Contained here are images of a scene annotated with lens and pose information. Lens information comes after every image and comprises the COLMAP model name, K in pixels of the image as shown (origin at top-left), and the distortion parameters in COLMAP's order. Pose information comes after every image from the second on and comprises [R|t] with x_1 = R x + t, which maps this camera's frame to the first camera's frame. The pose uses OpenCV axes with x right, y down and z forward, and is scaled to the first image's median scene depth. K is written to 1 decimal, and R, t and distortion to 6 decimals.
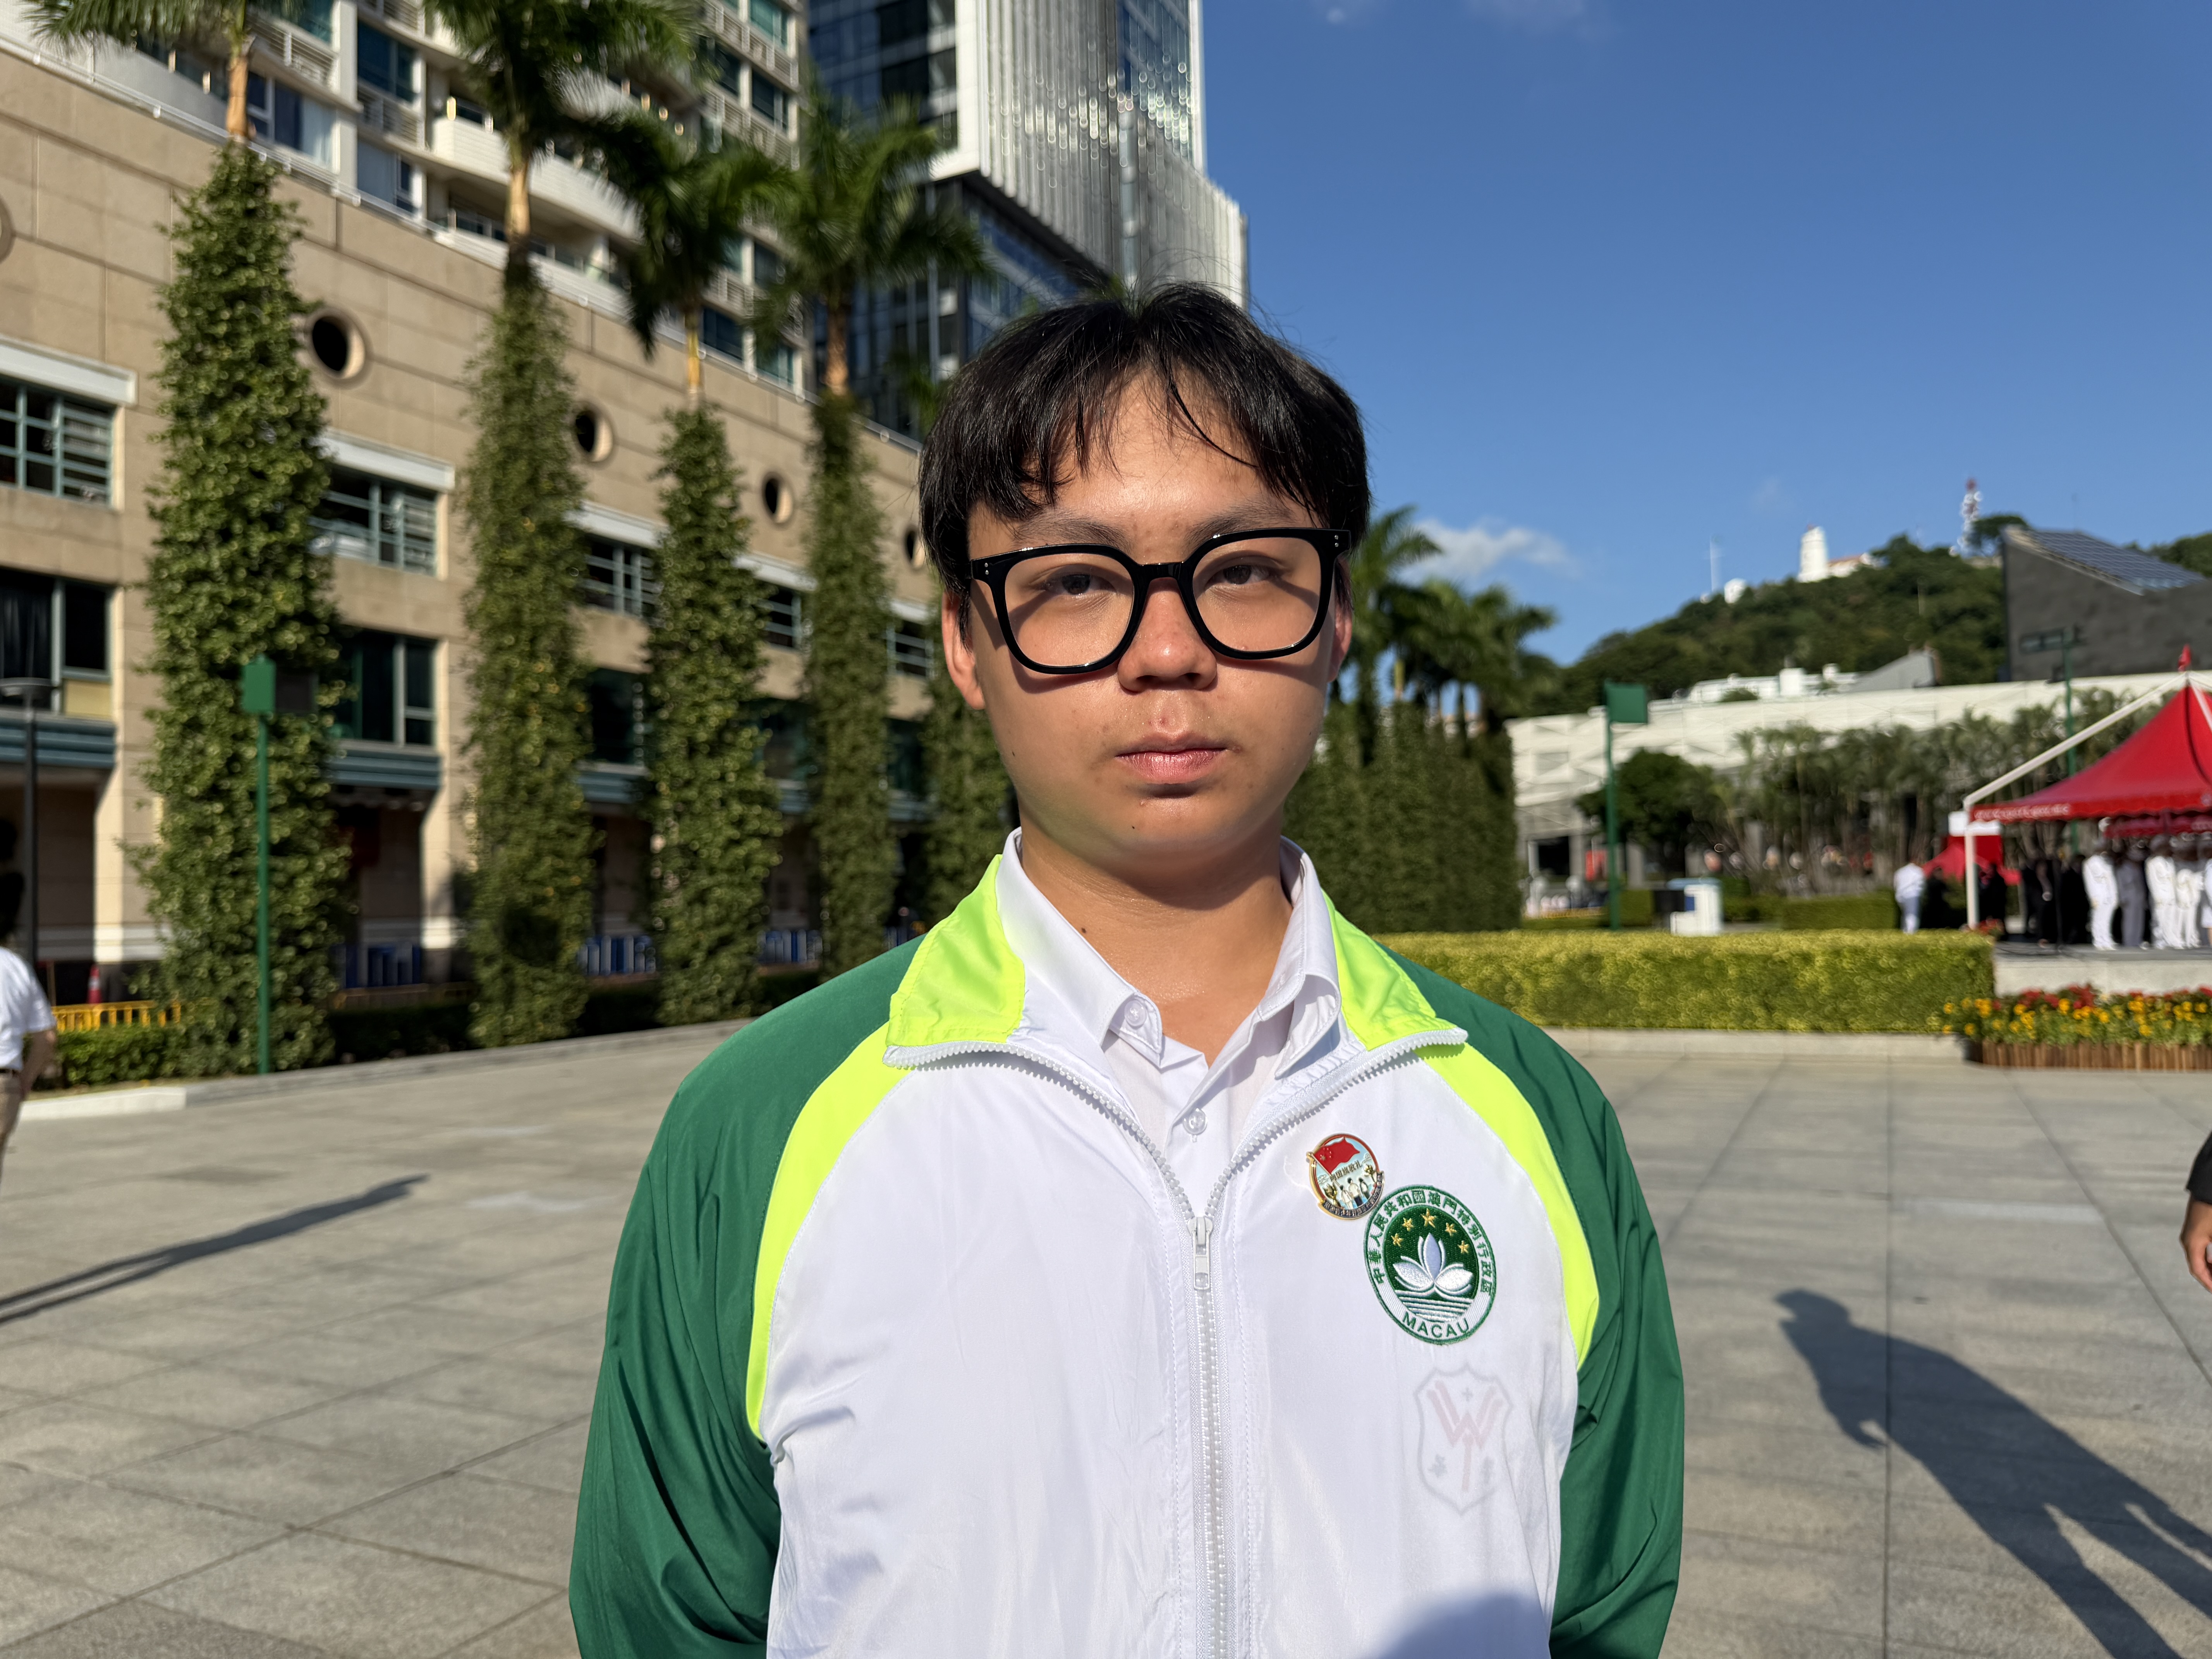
lens RADIAL K [[1581.2, 0, 1103.7], [0, 1581.2, 871.6], [0, 0, 1]] dist [0.060393, -0.100924]
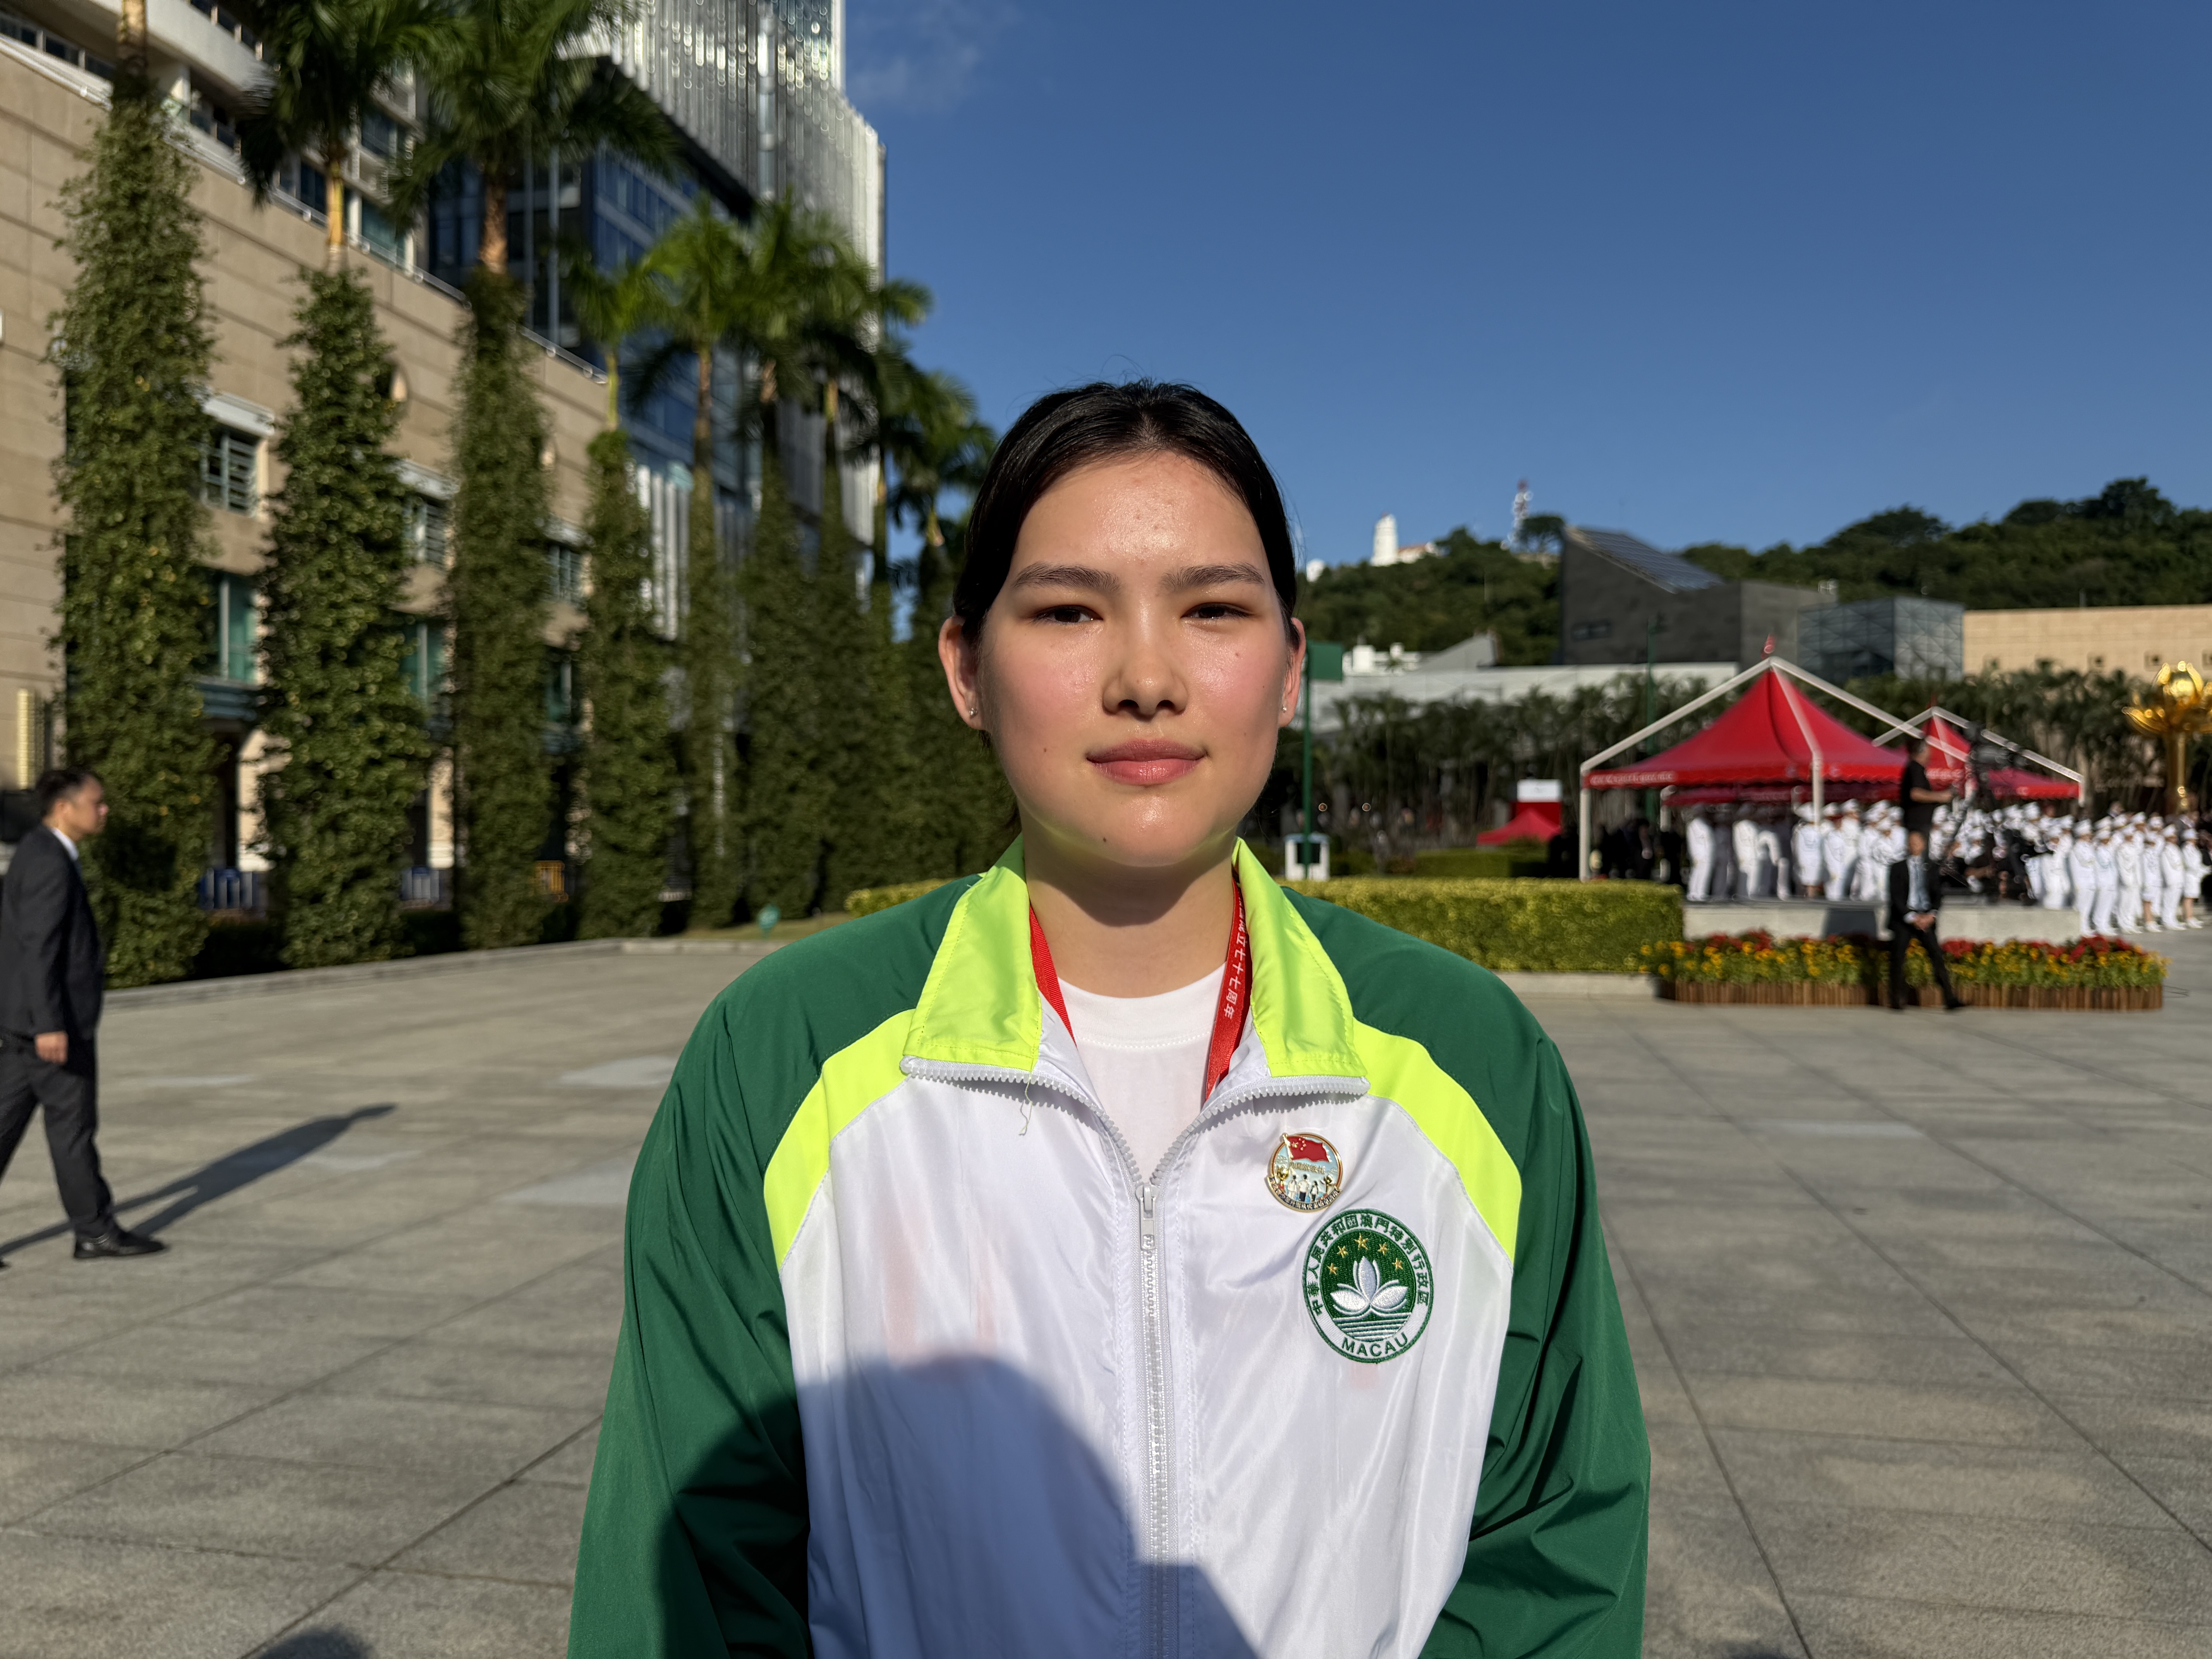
lens RADIAL K [[1586.5, 0, 1102.6], [0, 1586.5, 871.5], [0, 0, 1]] dist [0.020868, -0.040629]
pose [[0.967673, 0.017981, 0.251568, -0.061420], [-0.025742, 0.999288, 0.027593, 0.007324], [-0.250893, -0.033177, 0.967446, 0.029521]]
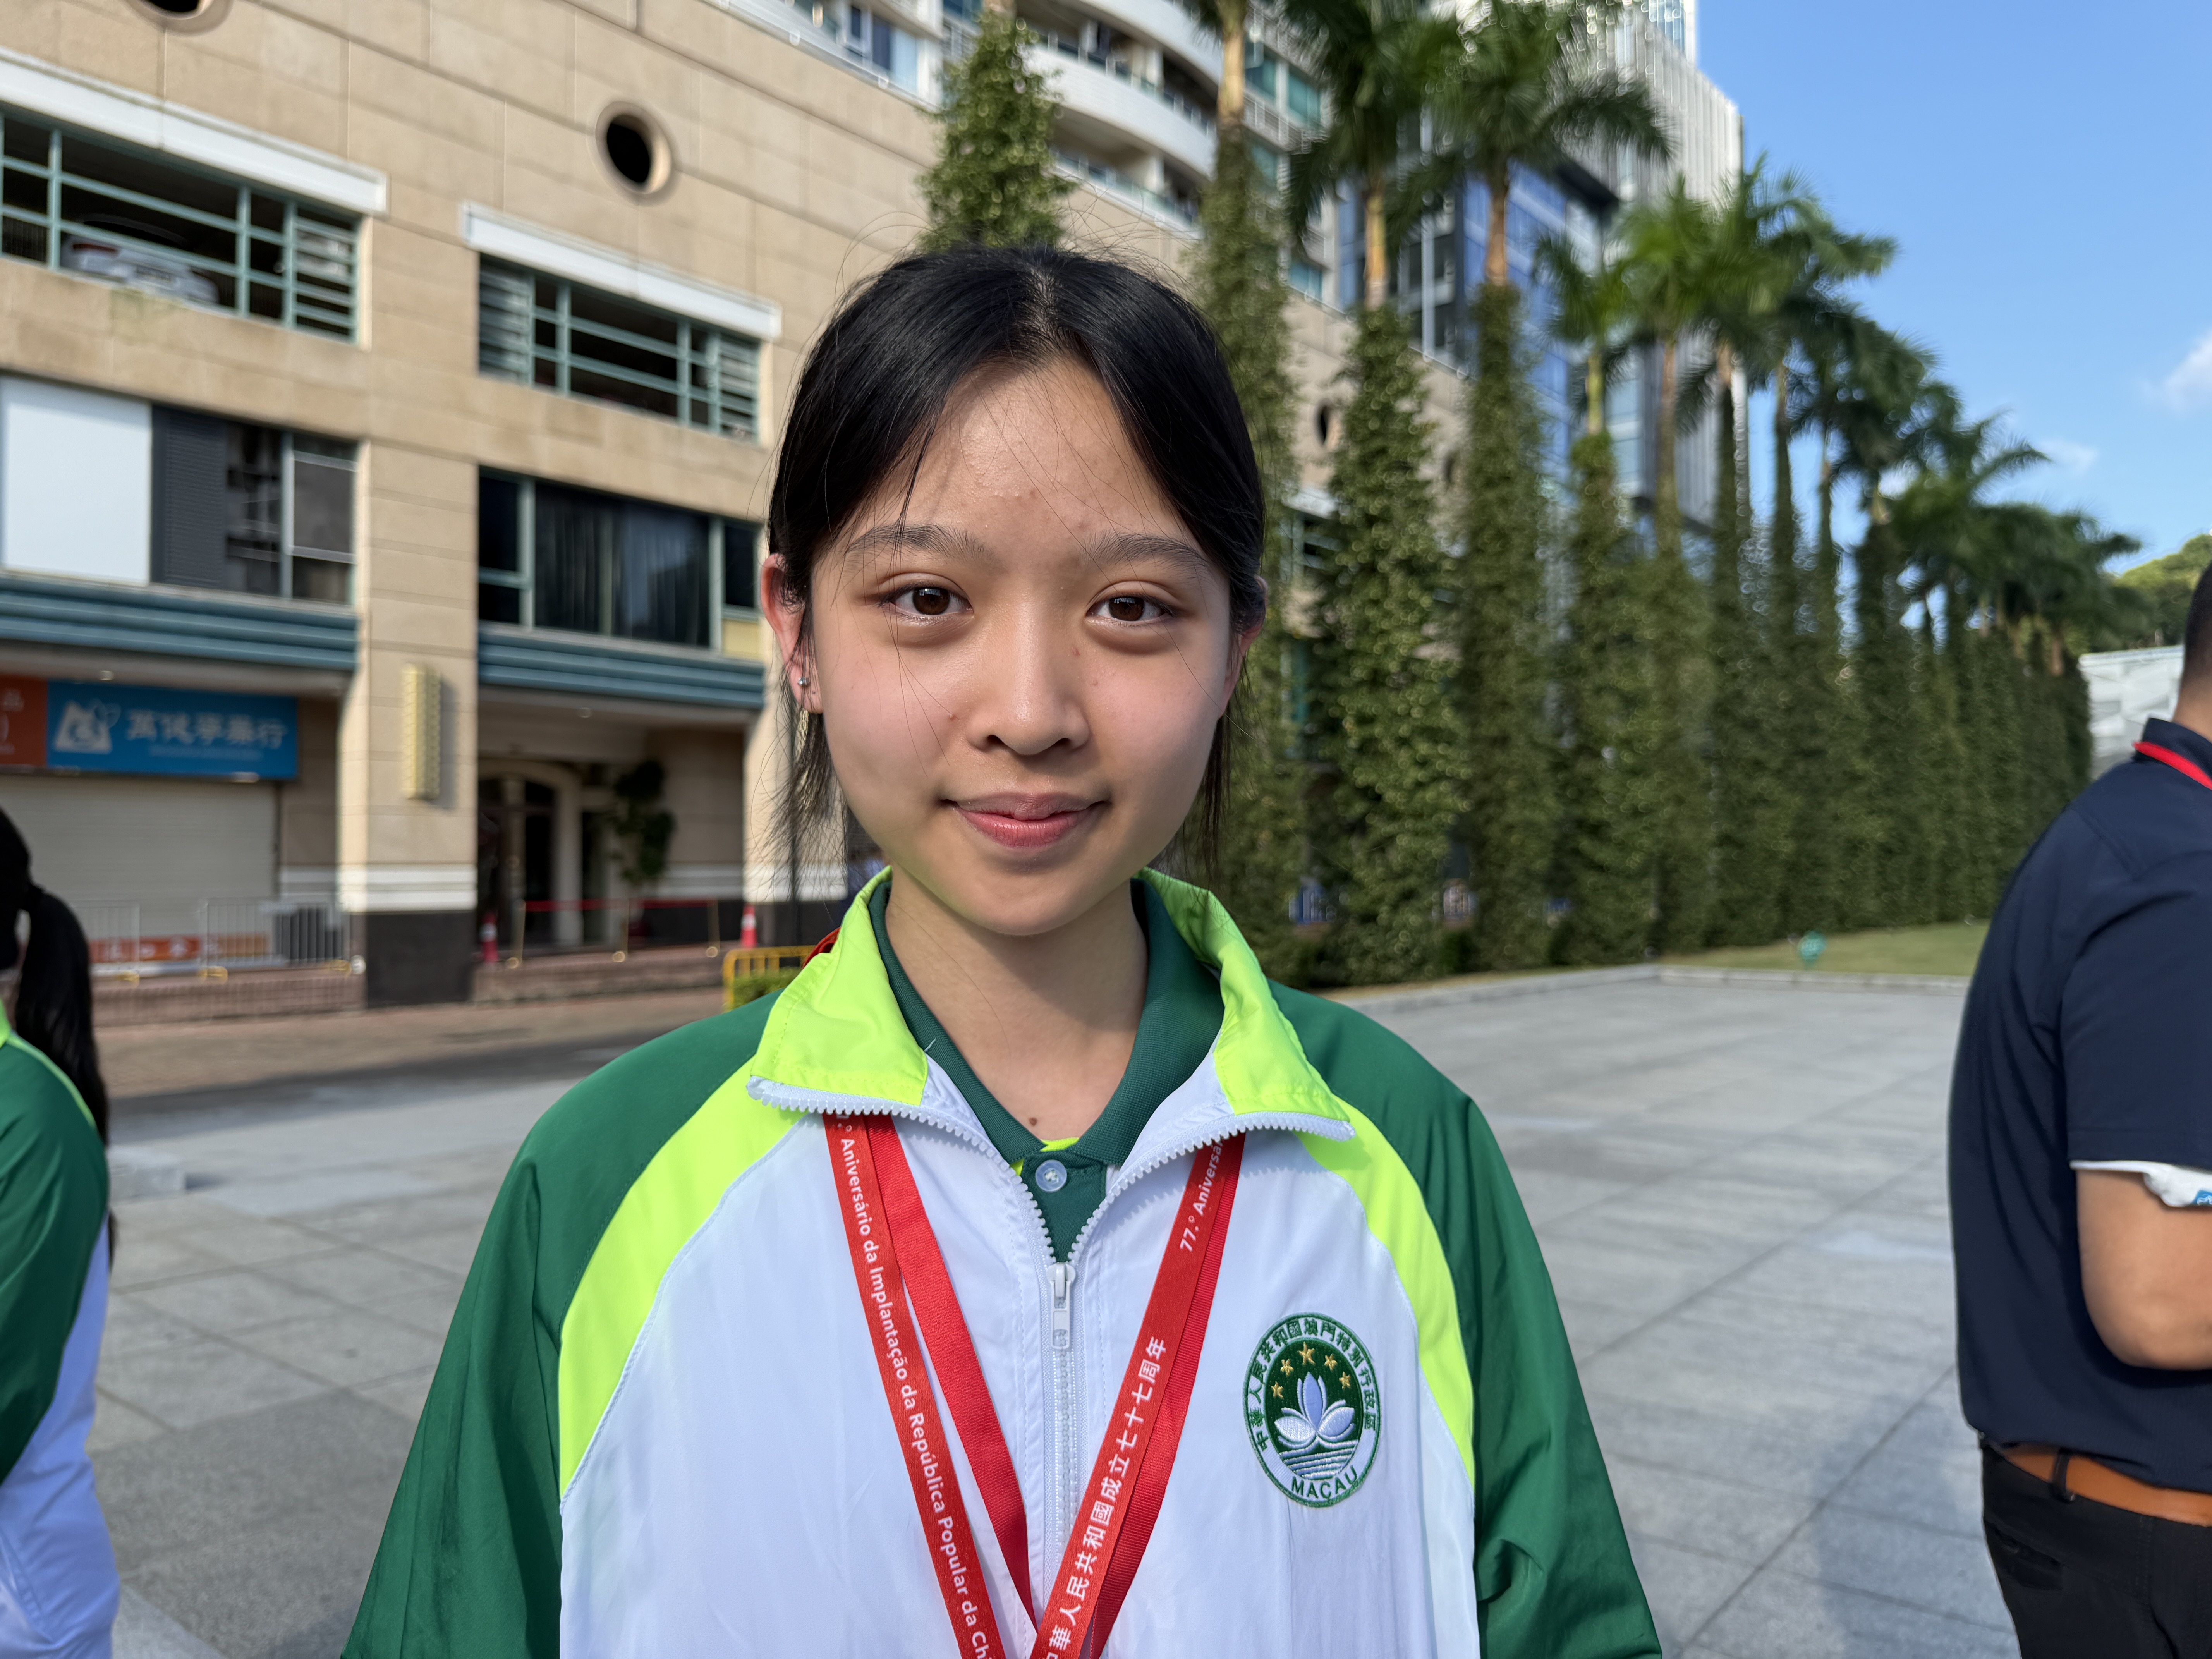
lens RADIAL K [[1572.0, 0, 1106.0], [0, 1572.0, 829.5], [0, 0, 1]] dist [0.215276, -0.452266]
pose [[0.972708, 0.014509, -0.231579, -0.199309], [-0.014545, 0.999893, 0.001550, 0.007953], [0.231577, 0.001861, 0.972815, 0.086627]]
